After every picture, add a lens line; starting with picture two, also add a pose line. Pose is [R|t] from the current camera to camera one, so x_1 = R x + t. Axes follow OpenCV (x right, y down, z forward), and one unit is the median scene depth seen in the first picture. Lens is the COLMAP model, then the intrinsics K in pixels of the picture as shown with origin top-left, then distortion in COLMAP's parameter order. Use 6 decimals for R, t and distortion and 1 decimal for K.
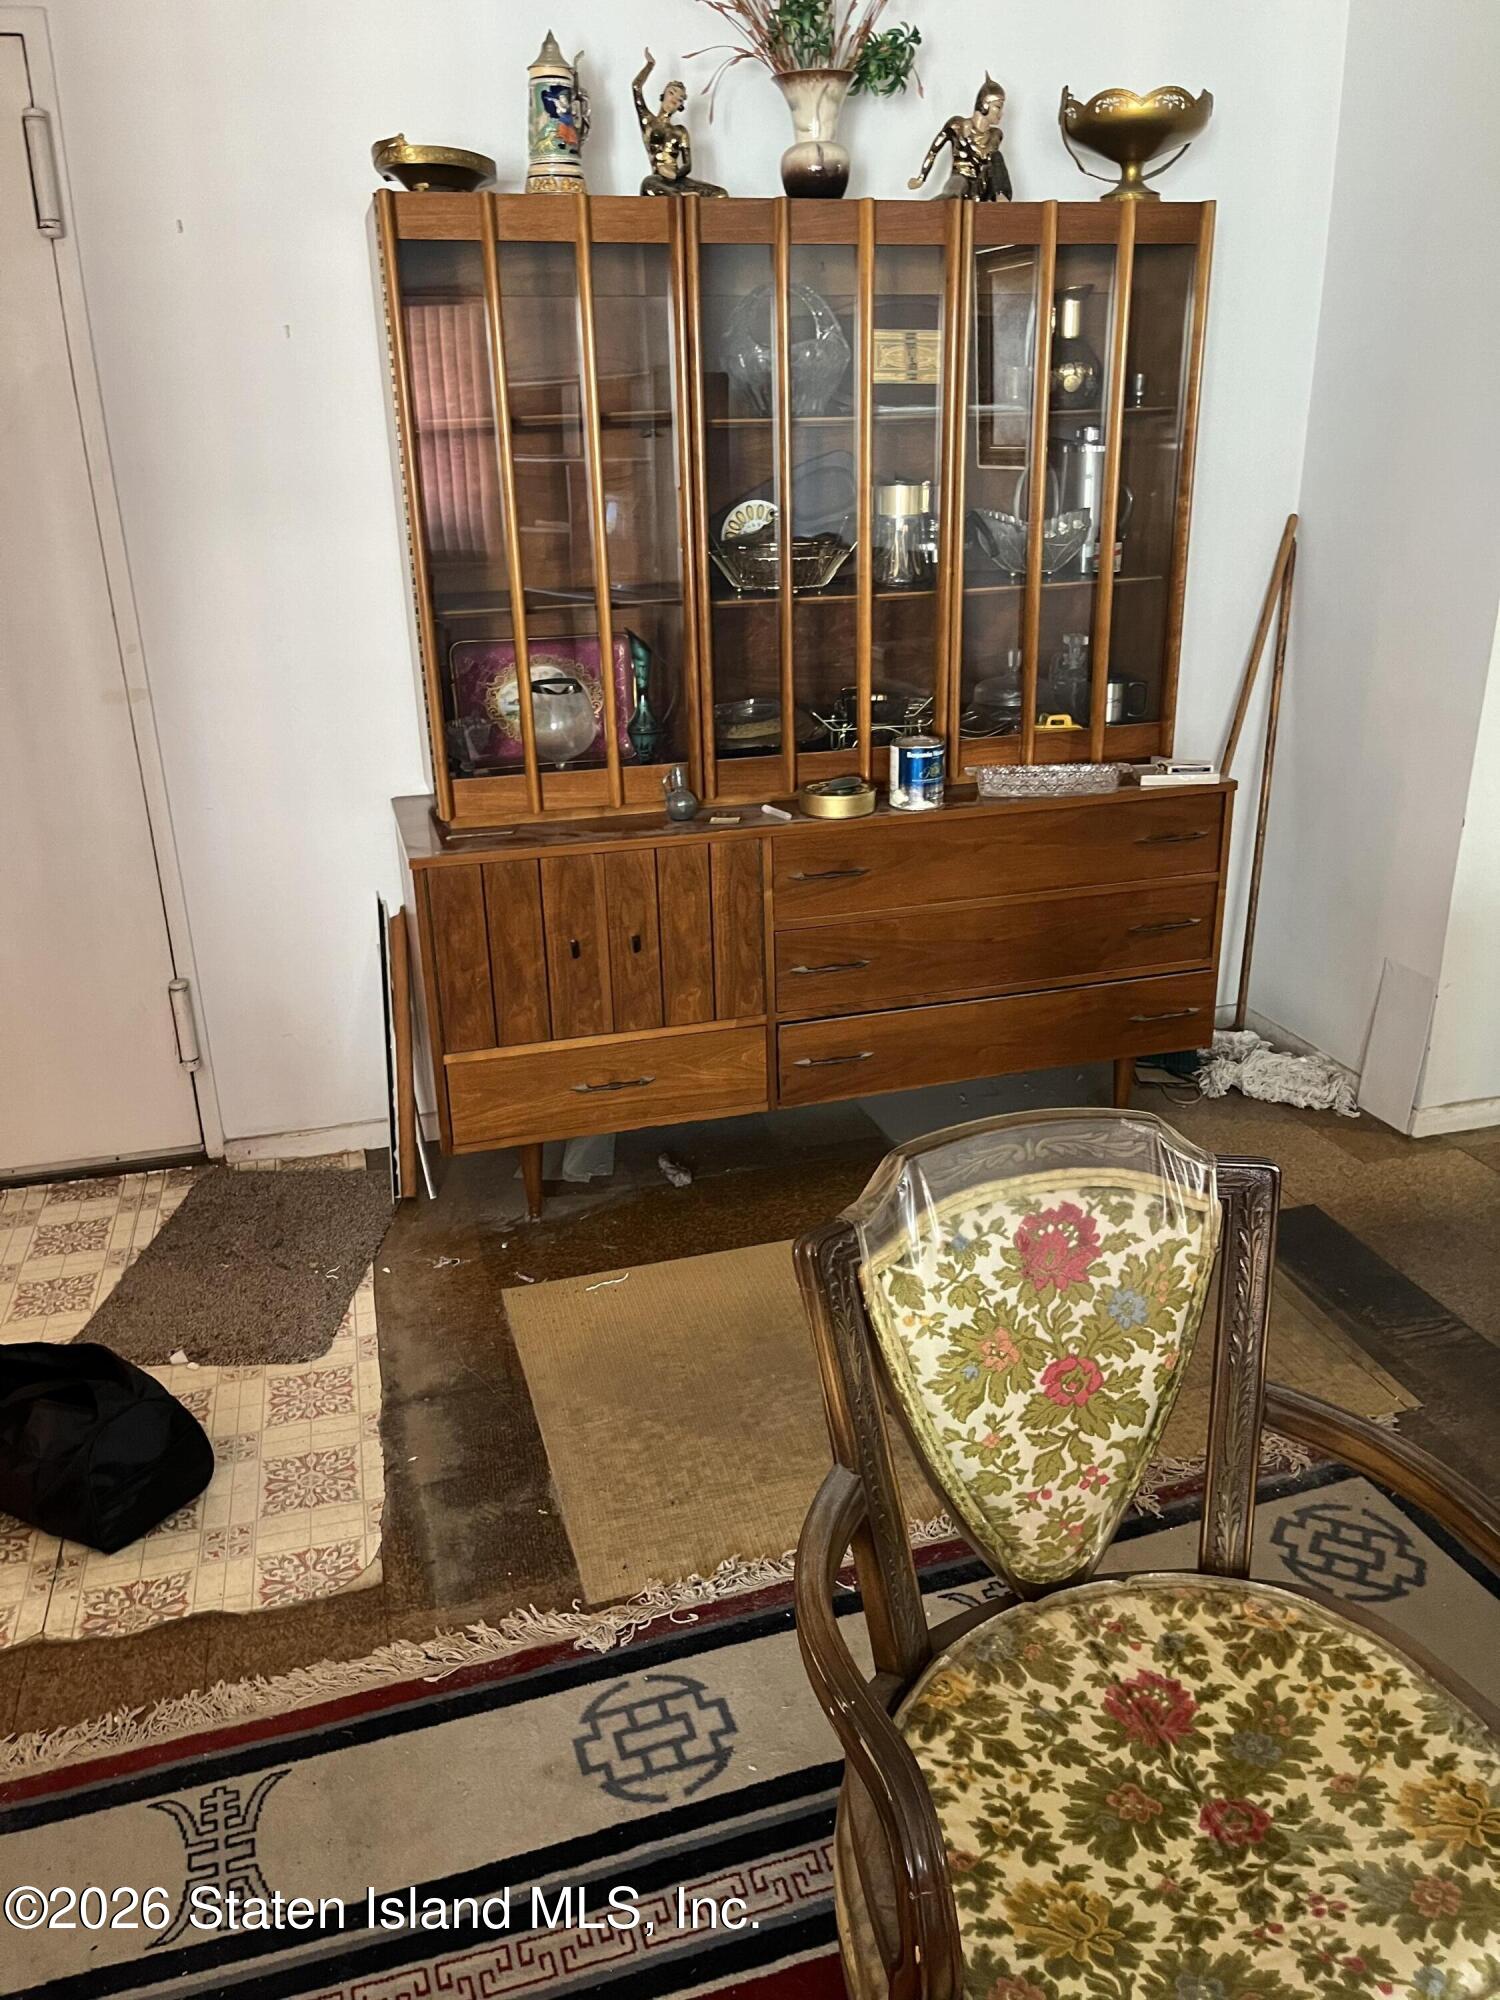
lens RADIAL K [[1505.3, 0, 779.8], [0, 1505.3, 1004.1], [0, 0, 1]] dist [0.012327, 0.000059]
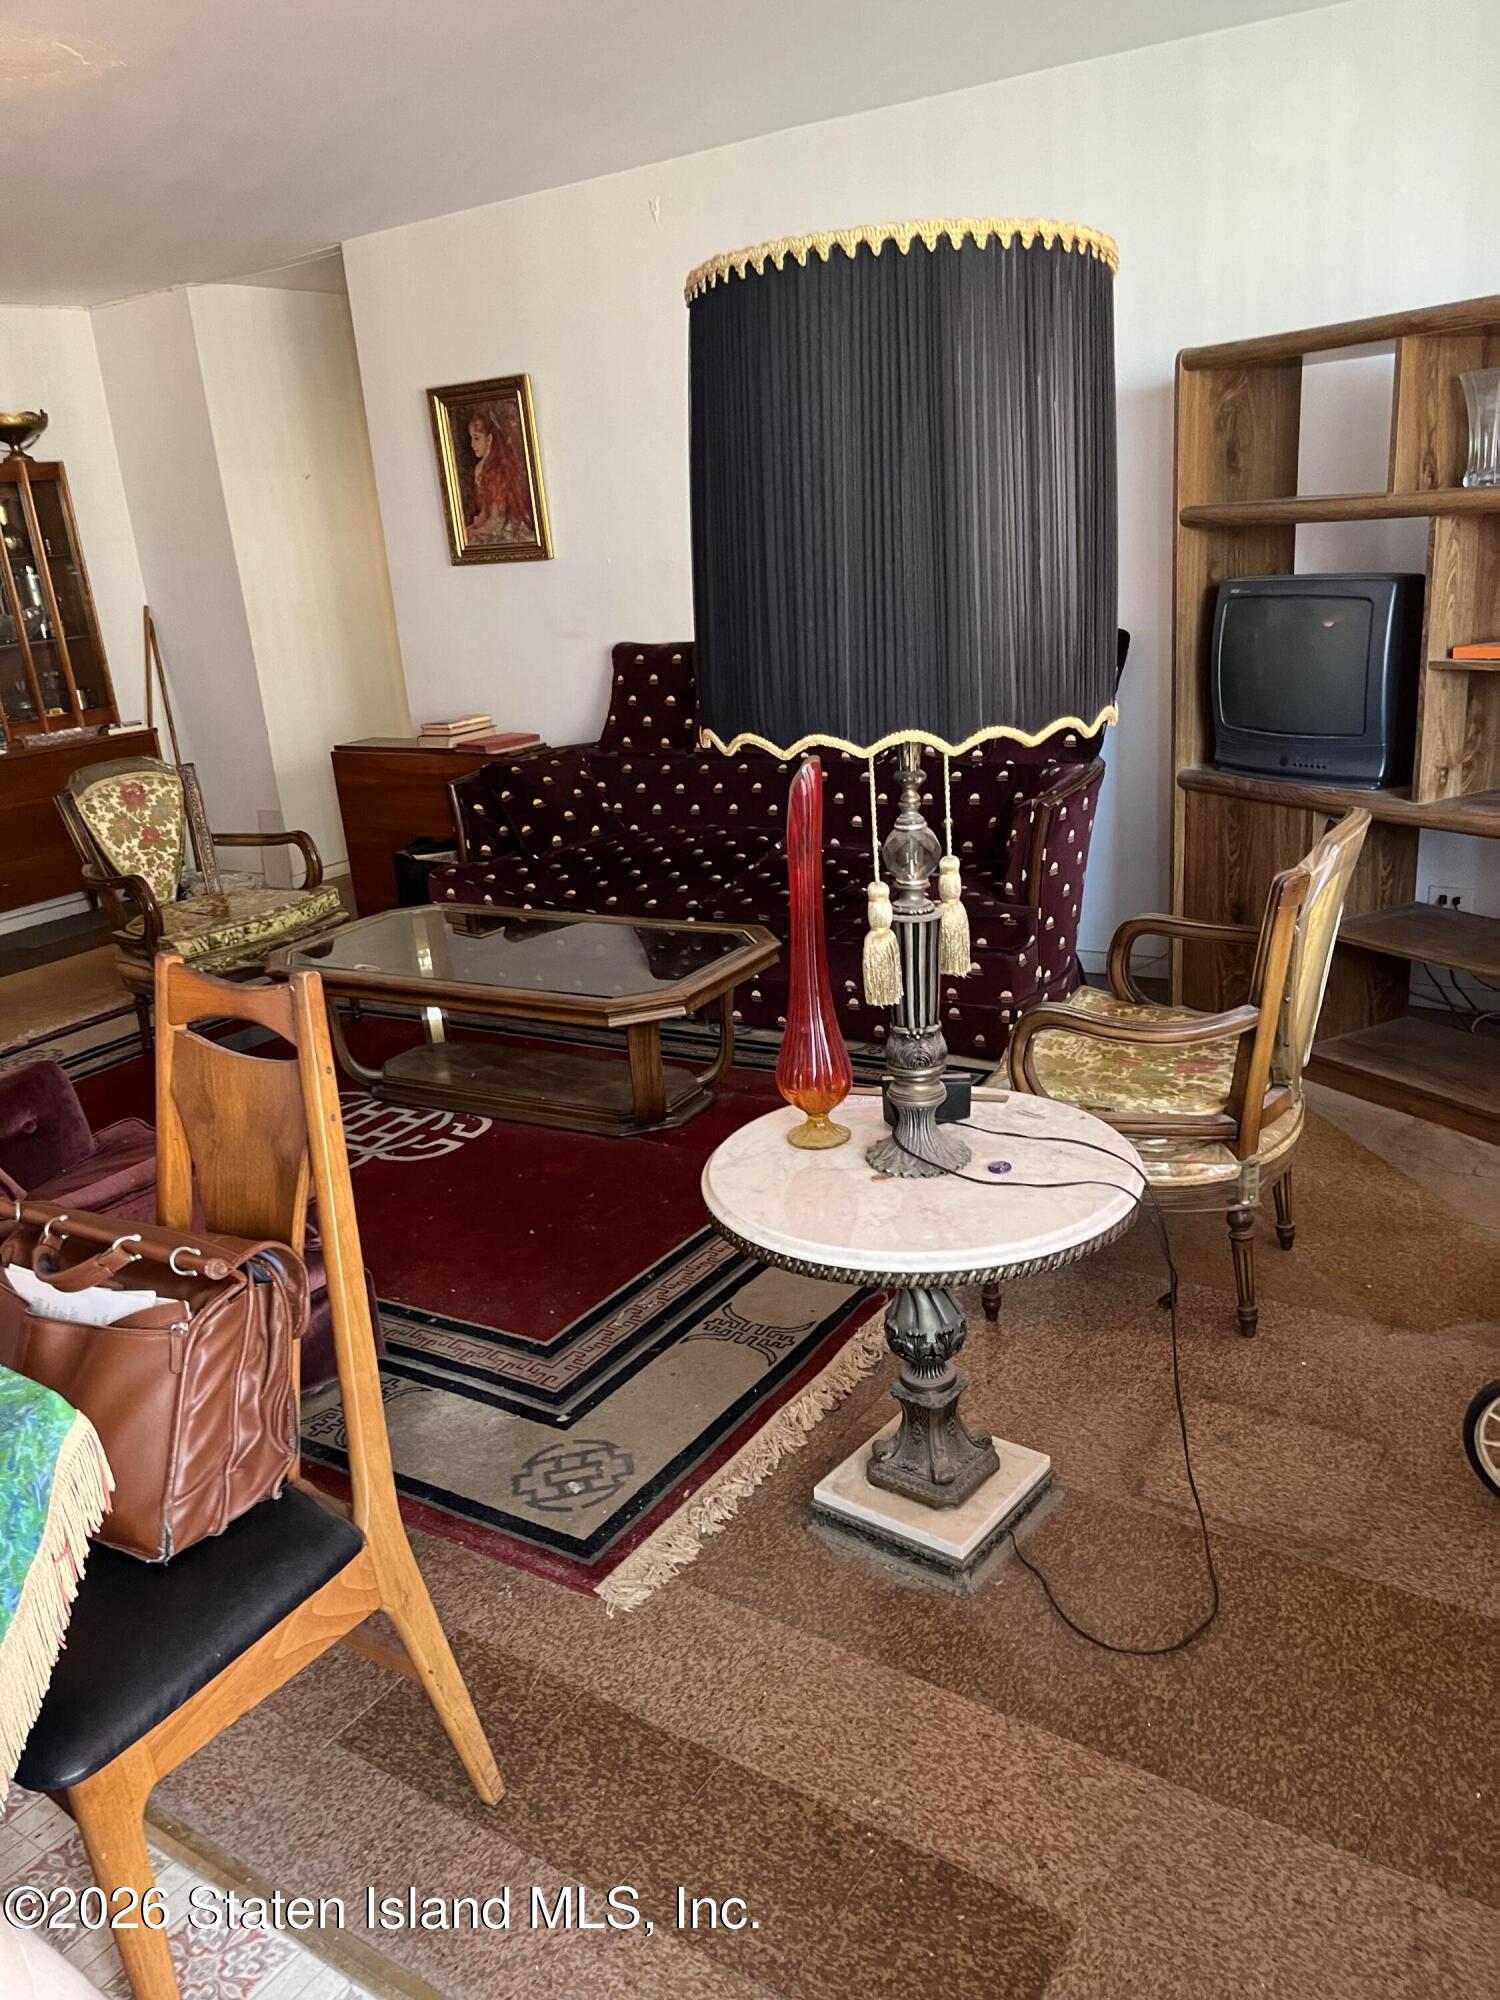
lens RADIAL K [[1505.3, 0, 779.8], [0, 1505.3, 1004.1], [0, 0, 1]] dist [0.012327, 0.000059]
pose [[0.763362, -0.239497, 0.599933, -0.813323], [0.292167, 0.956315, 0.010009, 0.960309], [-0.576122, 0.167641, 0.799988, -2.341468]]
